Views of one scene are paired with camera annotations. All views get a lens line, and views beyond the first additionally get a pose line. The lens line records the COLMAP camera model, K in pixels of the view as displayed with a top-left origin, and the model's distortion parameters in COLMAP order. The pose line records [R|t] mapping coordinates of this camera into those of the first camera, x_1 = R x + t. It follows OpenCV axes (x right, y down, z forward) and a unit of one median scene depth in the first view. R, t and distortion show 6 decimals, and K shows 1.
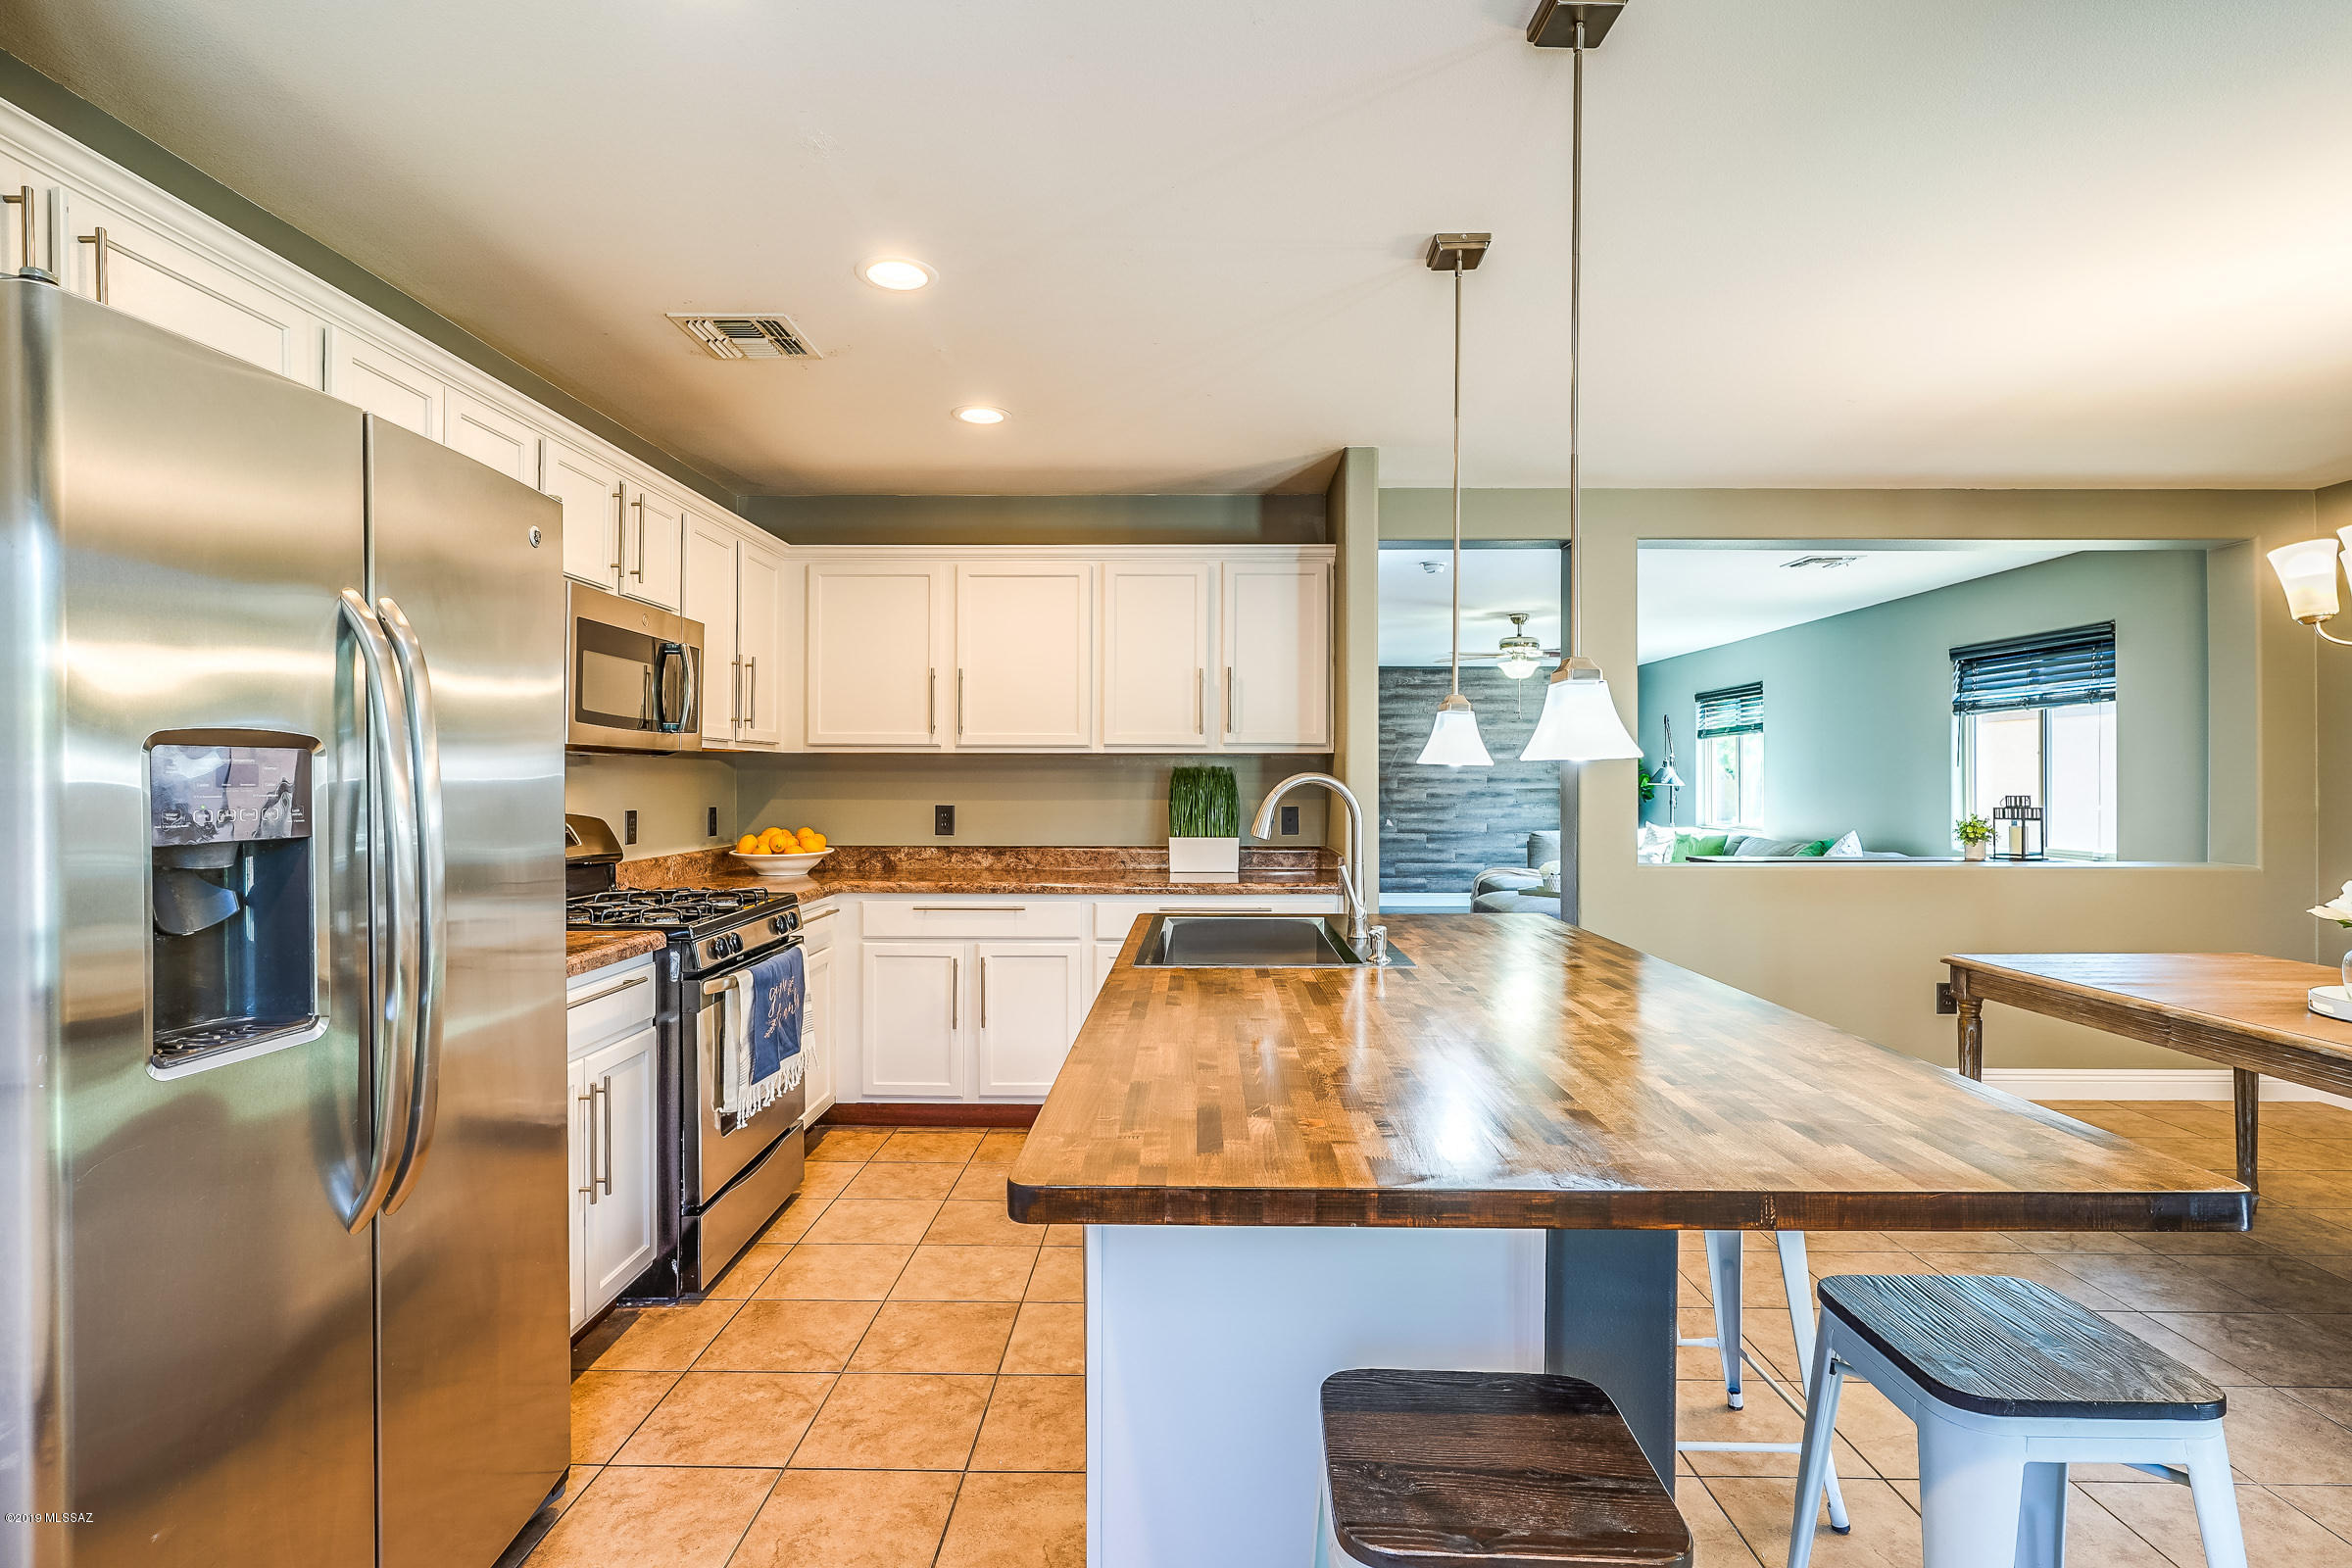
lens RADIAL K [[1135.0, 0, 1189.3], [0, 1135.0, 764.8], [0, 0, 1]] dist [-0.008087, 0.004828]
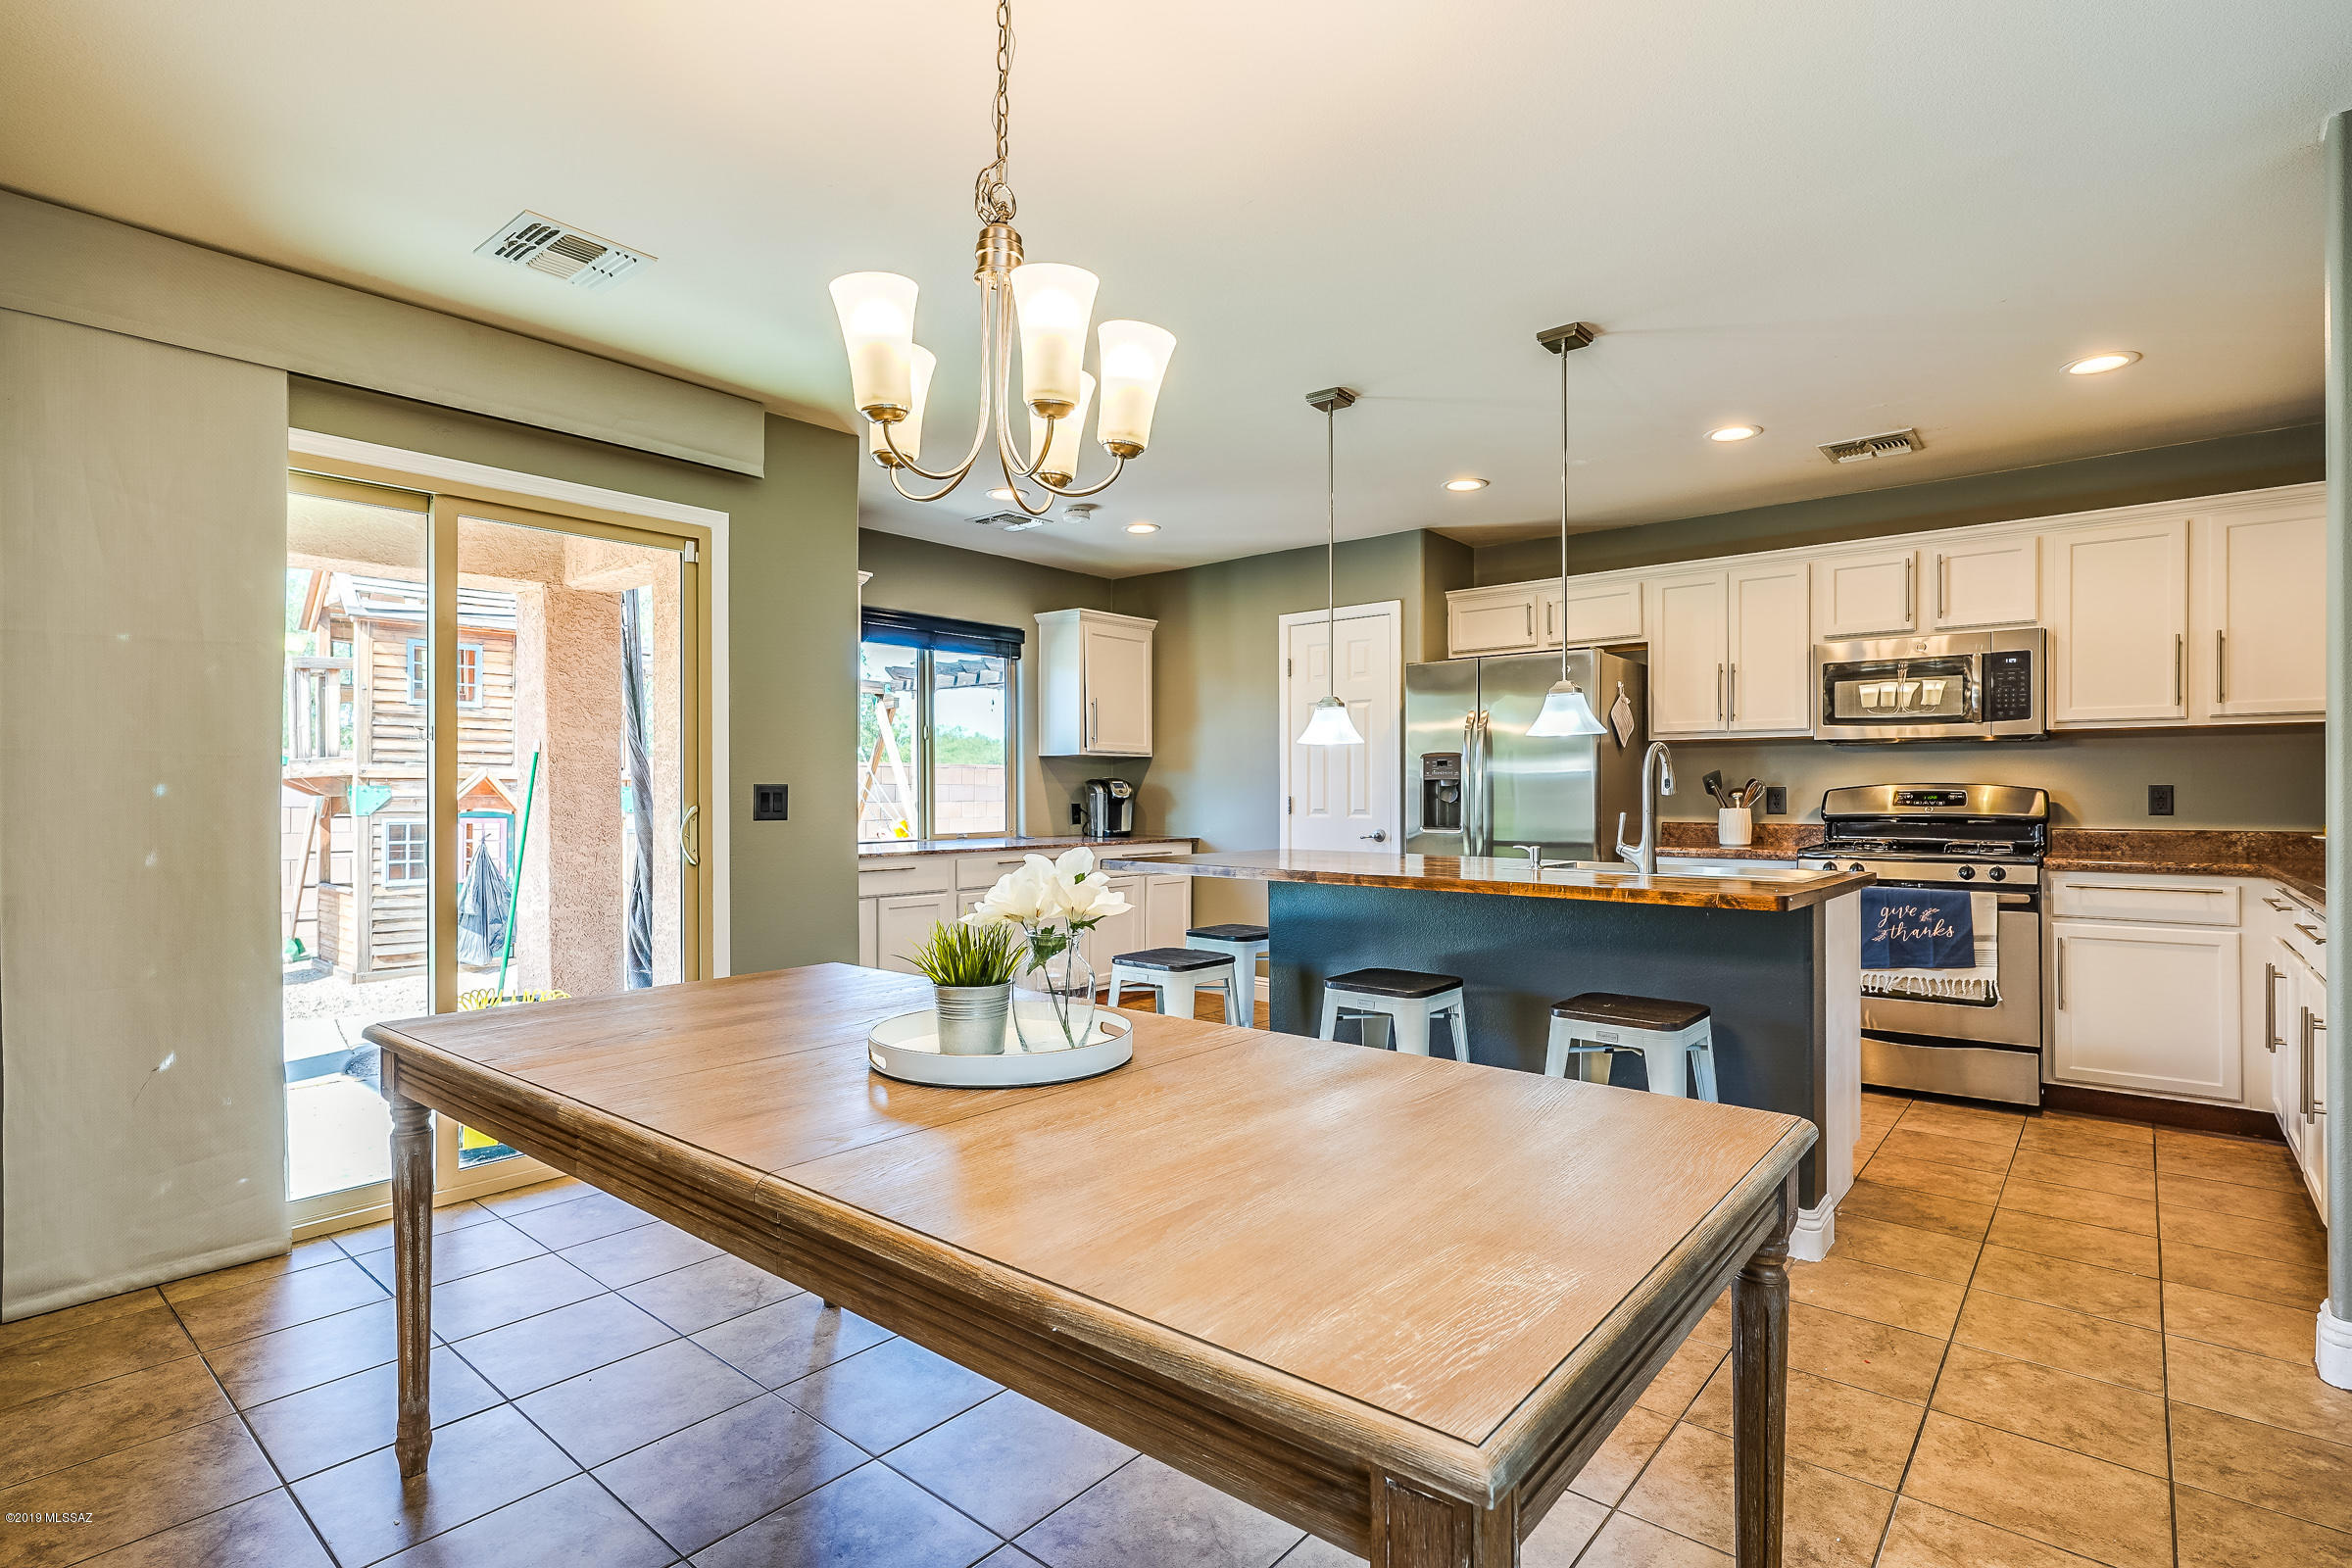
lens RADIAL K [[1135.0, 0, 1166.9], [0, 1135.0, 786.5], [0, 0, 1]] dist [-0.008087, 0.004828]
pose [[-0.637828, -0.004731, -0.770164, 0.814220], [0.008561, 0.999876, -0.013232, 0.039025], [0.770131, -0.015033, -0.637709, 0.785628]]
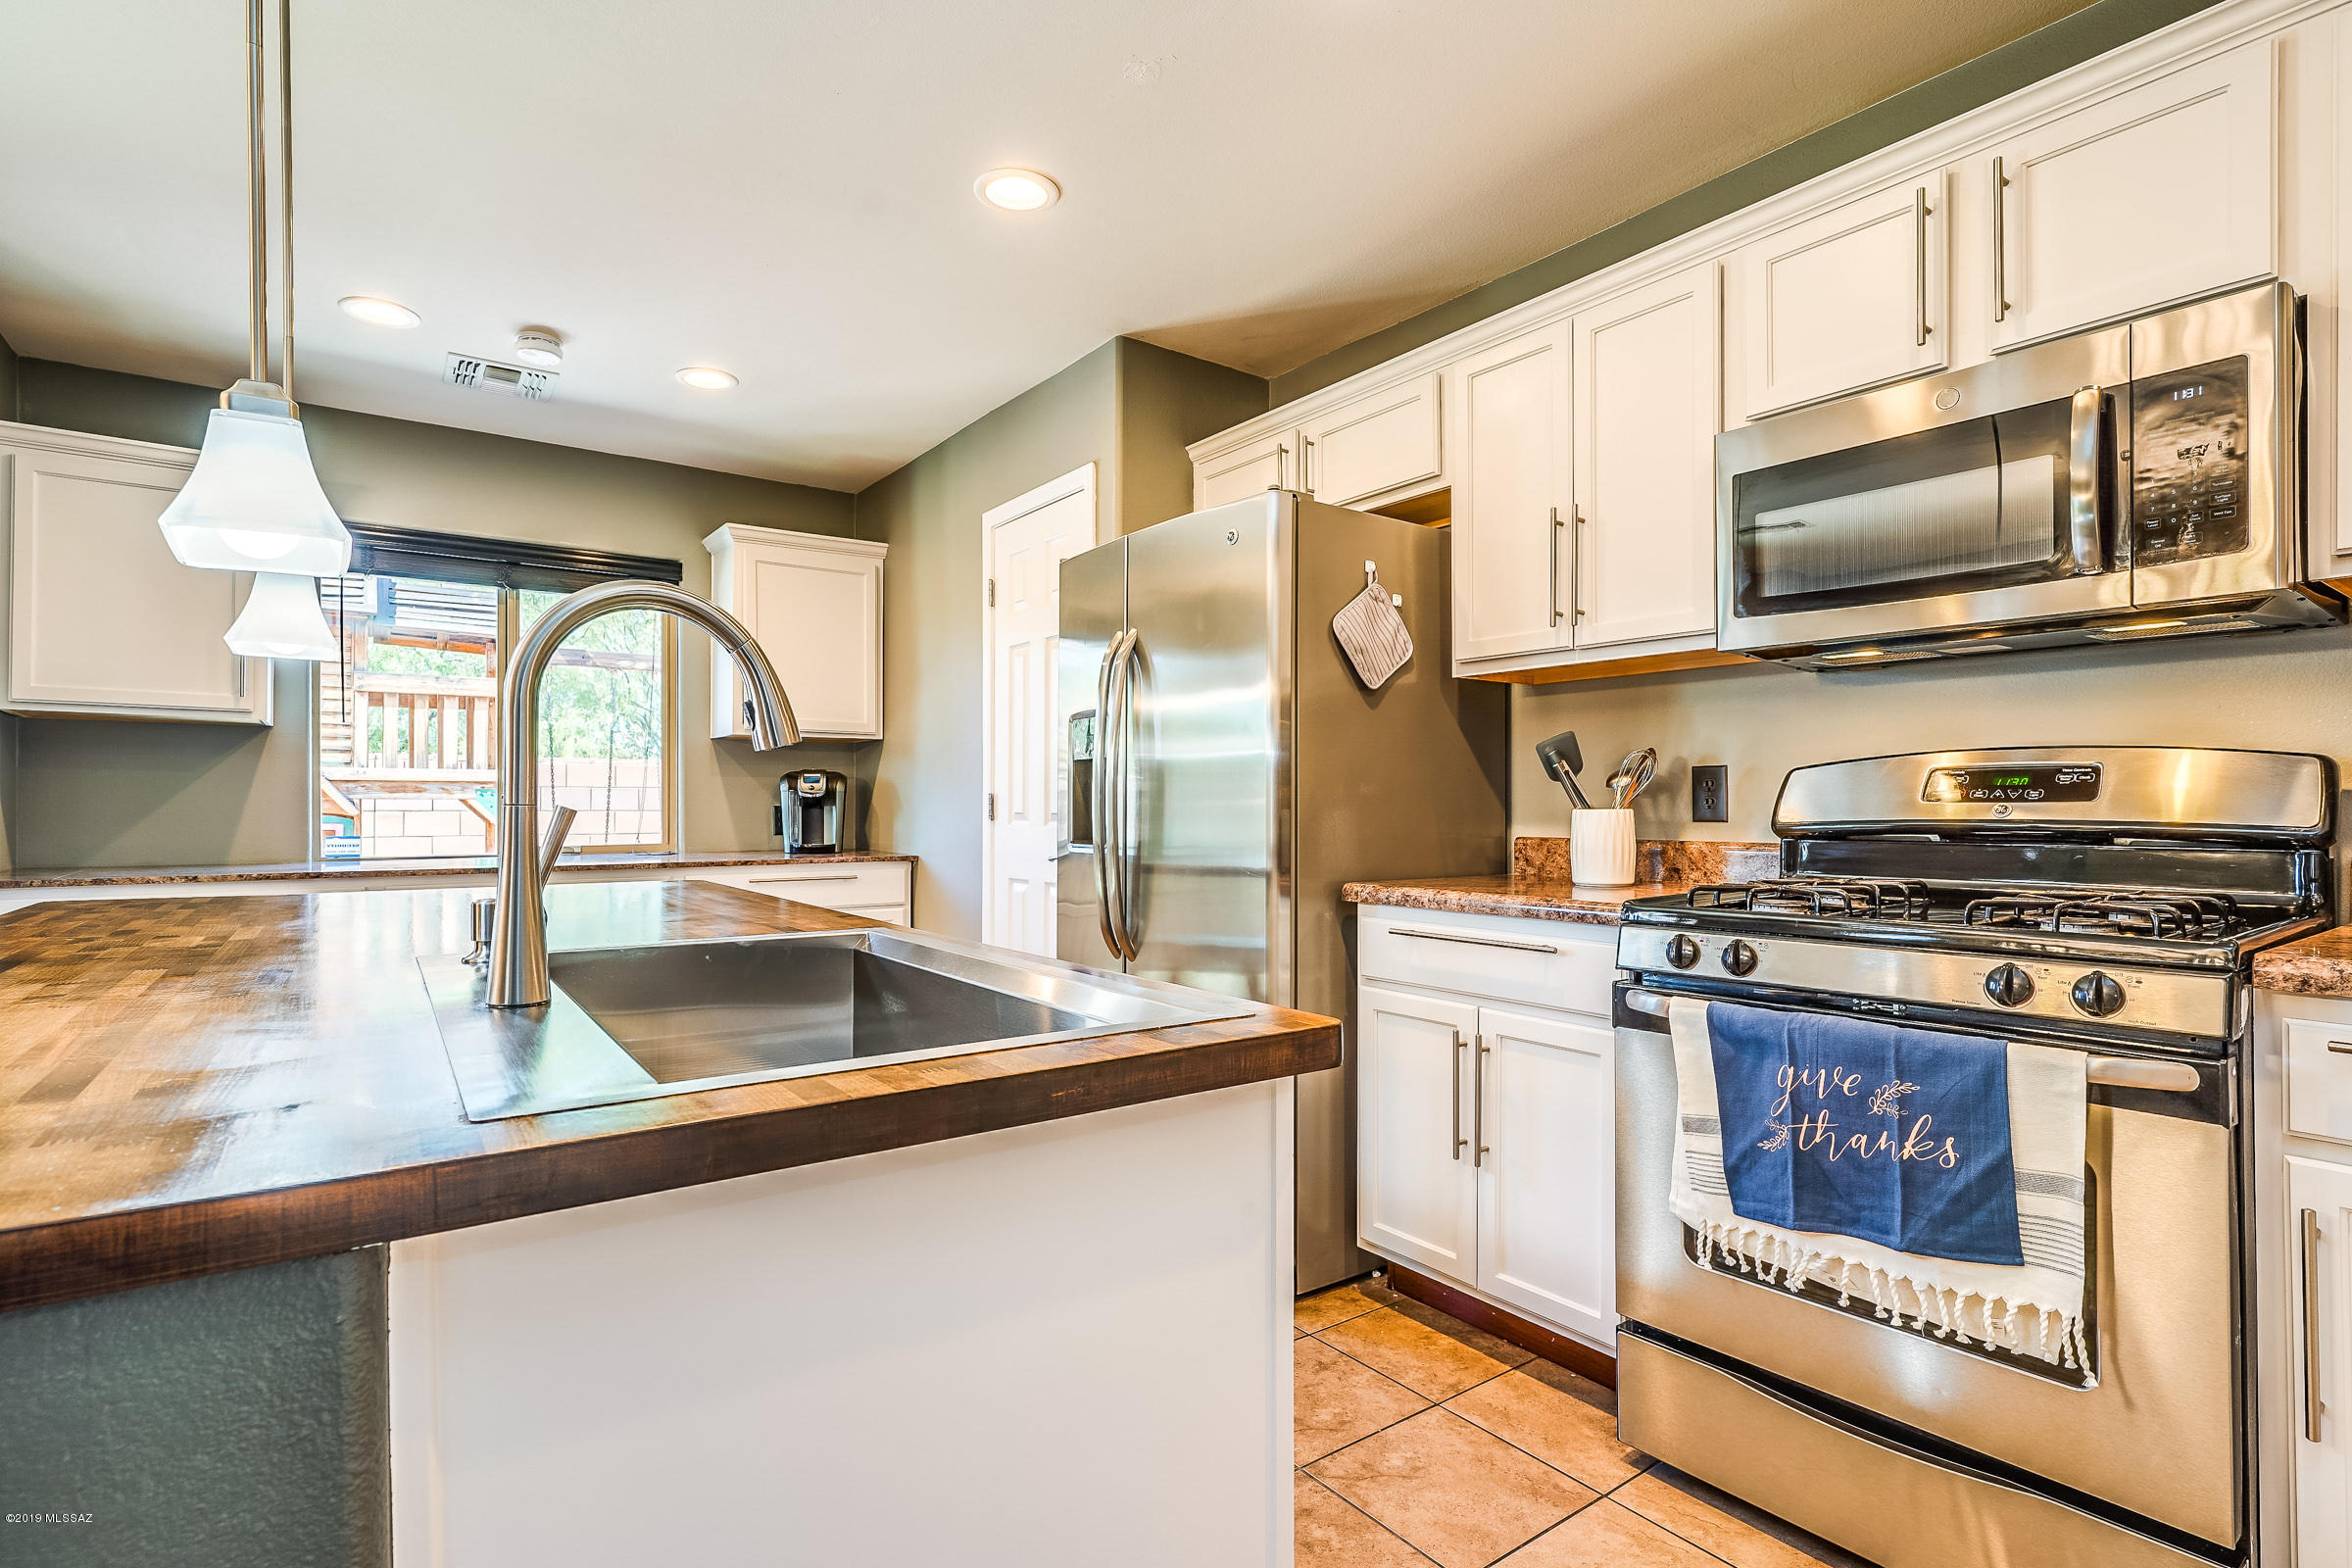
lens RADIAL K [[1135.0, 0, 1166.1], [0, 1135.0, 796.2], [0, 0, 1]] dist [-0.008087, 0.004828]
pose [[-0.800906, -0.004918, -0.598770, 0.114643], [0.006394, 0.999839, -0.016764, 0.051656], [0.598756, -0.017255, -0.800745, 0.812805]]
